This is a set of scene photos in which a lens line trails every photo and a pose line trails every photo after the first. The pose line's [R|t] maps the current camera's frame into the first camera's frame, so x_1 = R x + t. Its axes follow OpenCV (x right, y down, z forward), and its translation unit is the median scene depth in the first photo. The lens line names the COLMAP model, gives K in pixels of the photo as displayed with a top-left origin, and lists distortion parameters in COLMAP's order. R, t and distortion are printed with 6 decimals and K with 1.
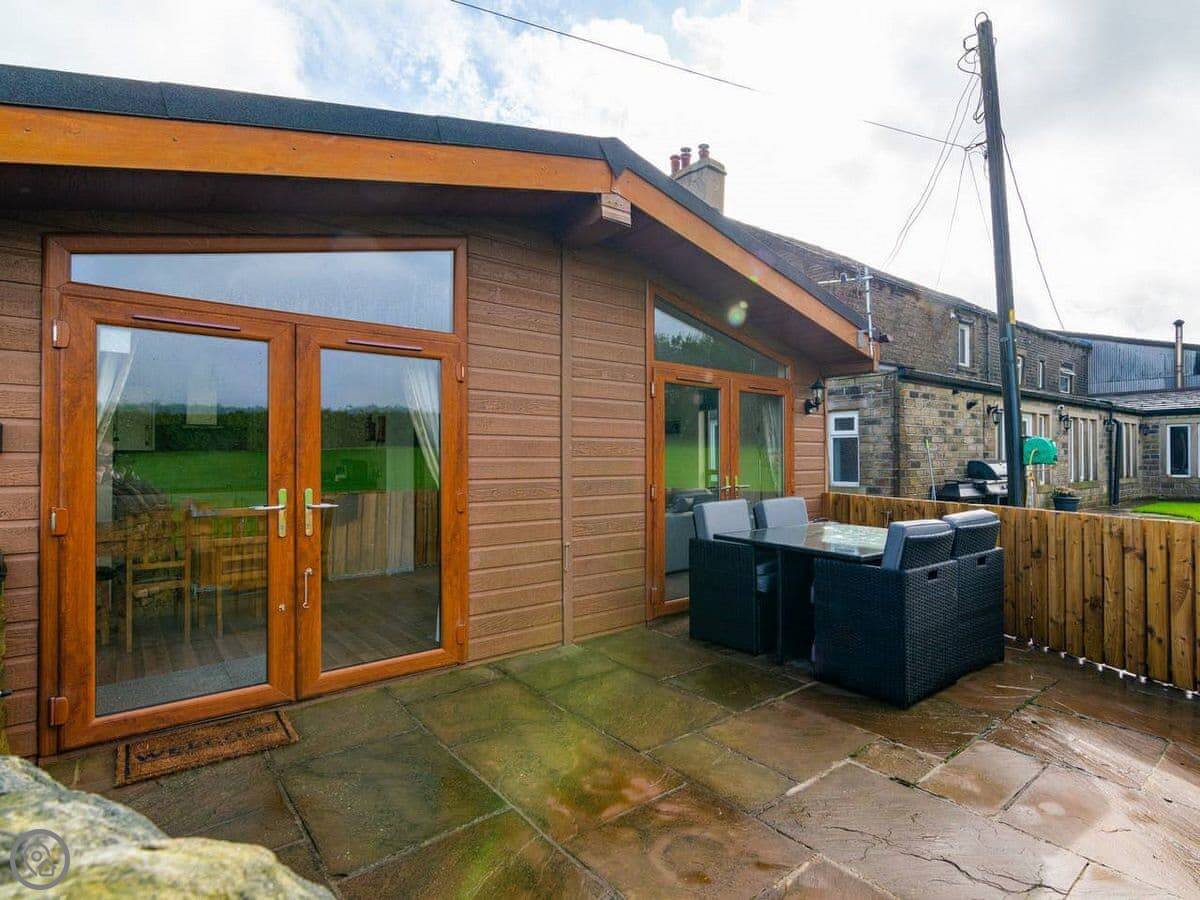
lens RADIAL K [[627.6, 0, 612.1], [0, 627.6, 450.7], [0, 0, 1]] dist [0.002246, 0.001209]
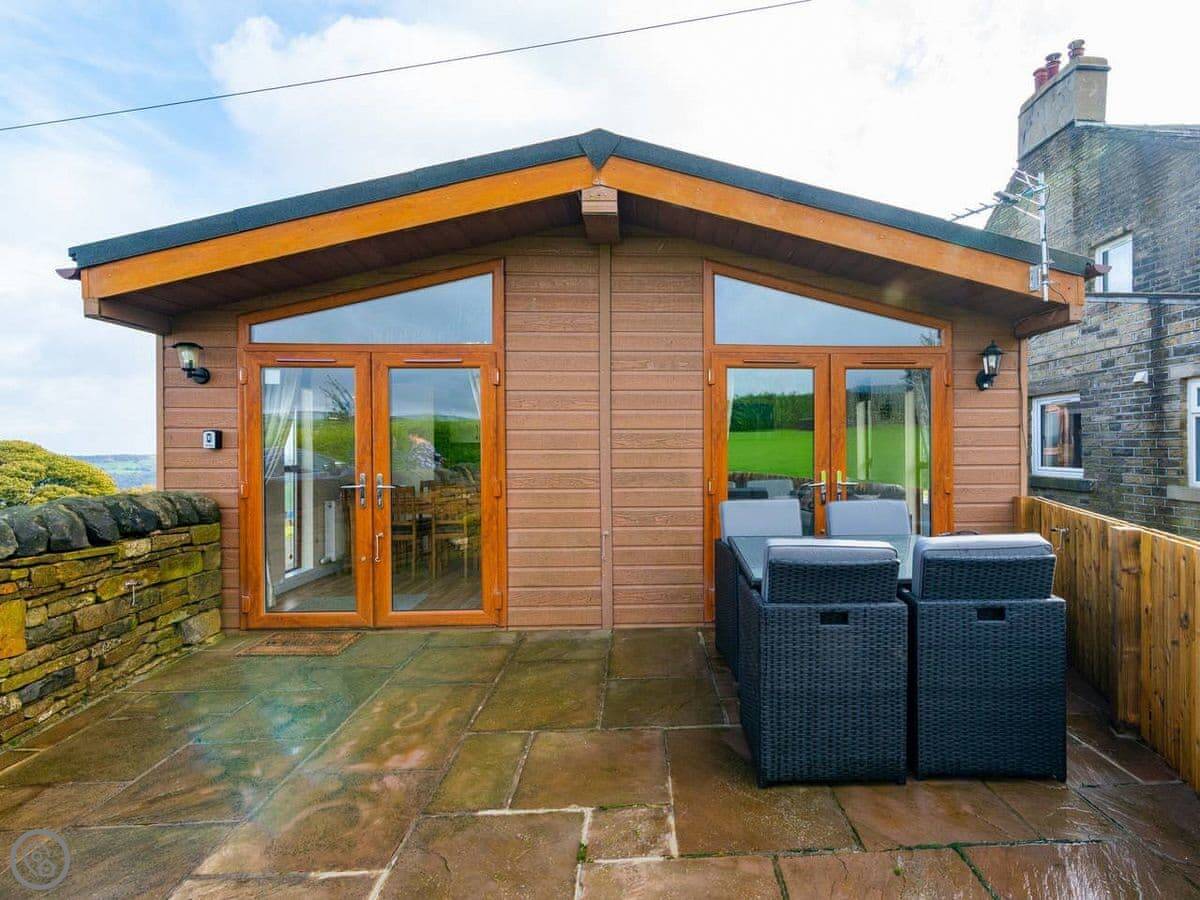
lens RADIAL K [[589.9, 0, 608.8], [0, 589.9, 449.7], [0, 0, 1]] dist [0.004736, -0.004303]
pose [[0.790431, 0.001775, -0.612548, 0.407951], [0.010475, 0.999810, 0.016415, -0.003828], [0.612461, -0.019391, 0.790263, 0.180434]]
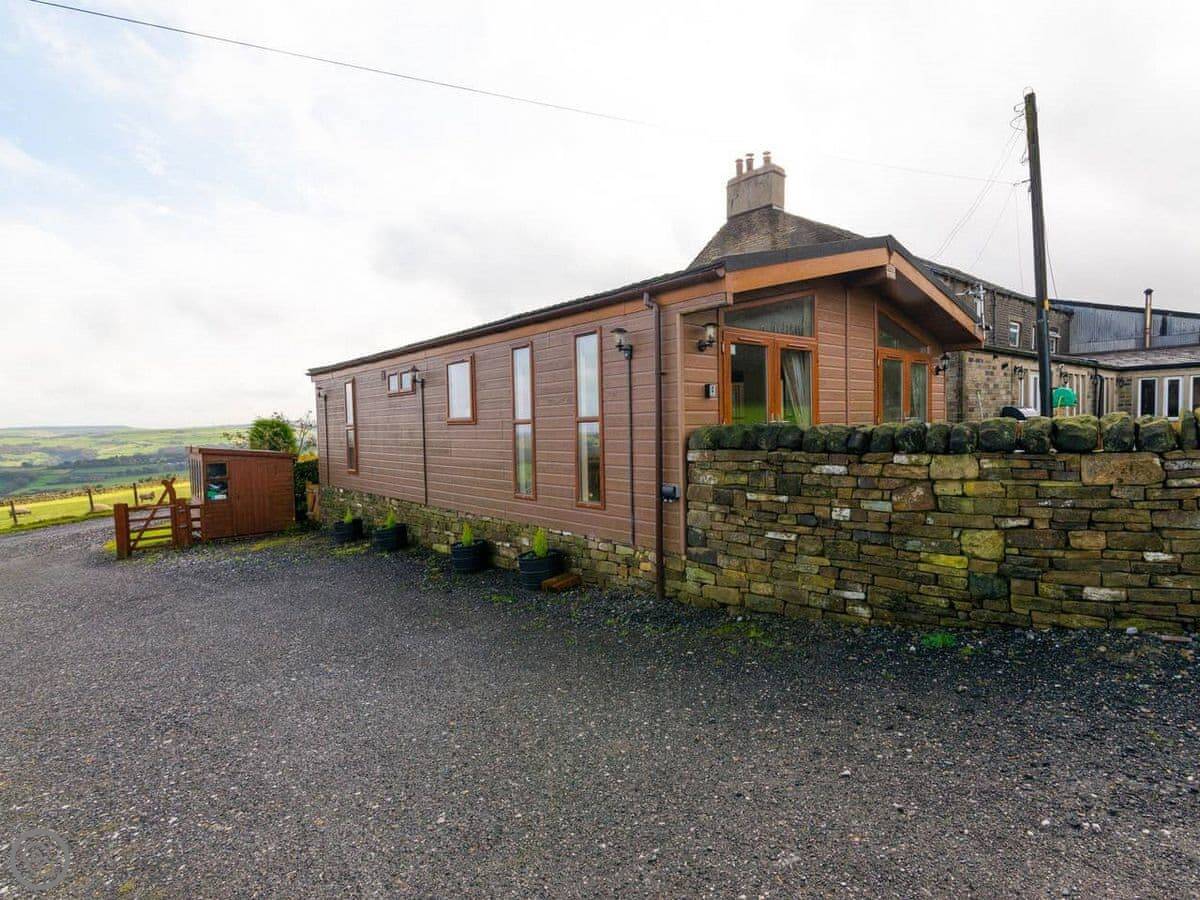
lens RADIAL K [[627.6, 0, 589.7], [0, 627.6, 450.7], [0, 0, 1]] dist [0.002246, 0.001209]
pose [[0.999599, -0.021026, 0.018969, -0.678547], [0.019937, 0.998238, 0.055896, 0.030758], [-0.020111, -0.055495, 0.998256, -0.669495]]
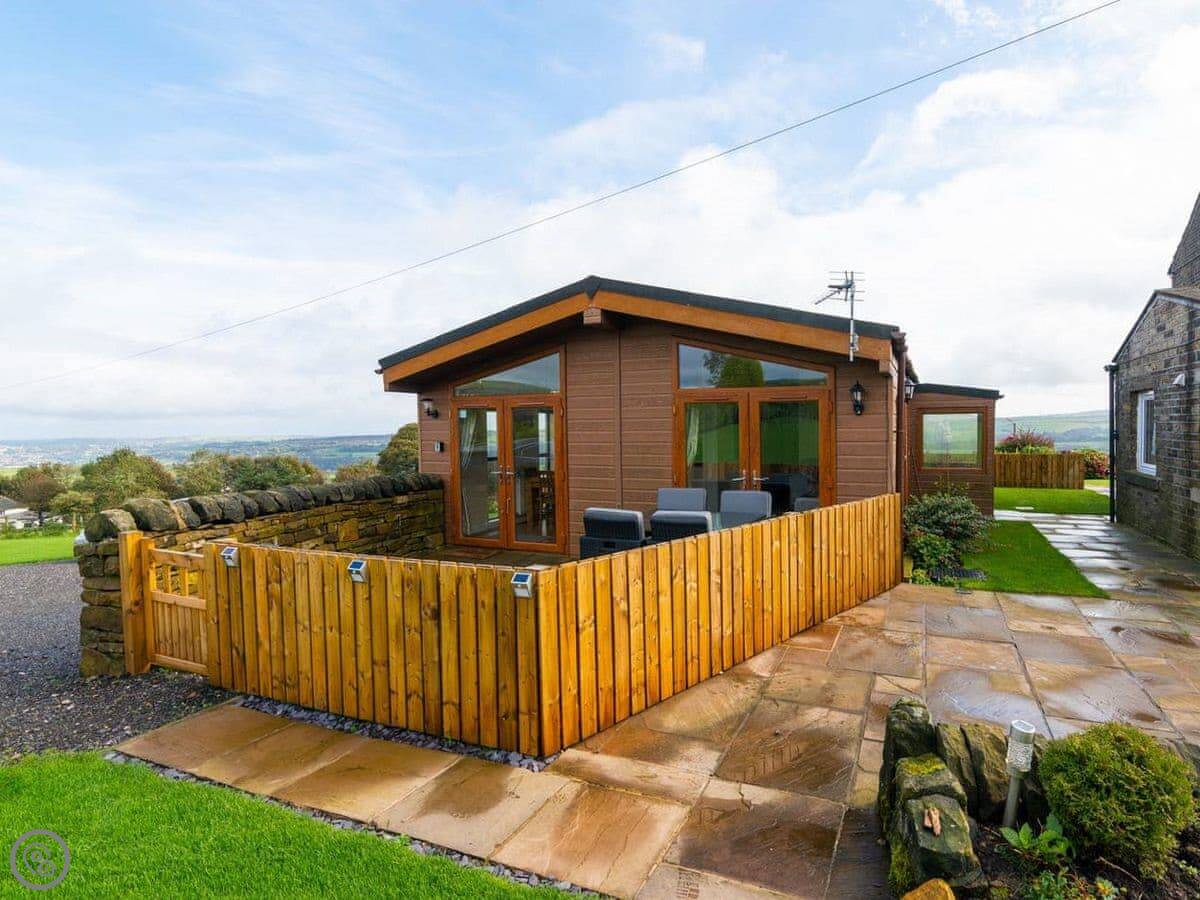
lens RADIAL K [[536.8, 0, 610.7], [0, 536.8, 446.3], [0, 0, 1]] dist [-0.008920, 0.001601]
pose [[0.458097, 0.022264, -0.888623, 0.948498], [0.025452, 0.998948, 0.038149, -0.052548], [0.888538, -0.040093, 0.457049, 0.236160]]
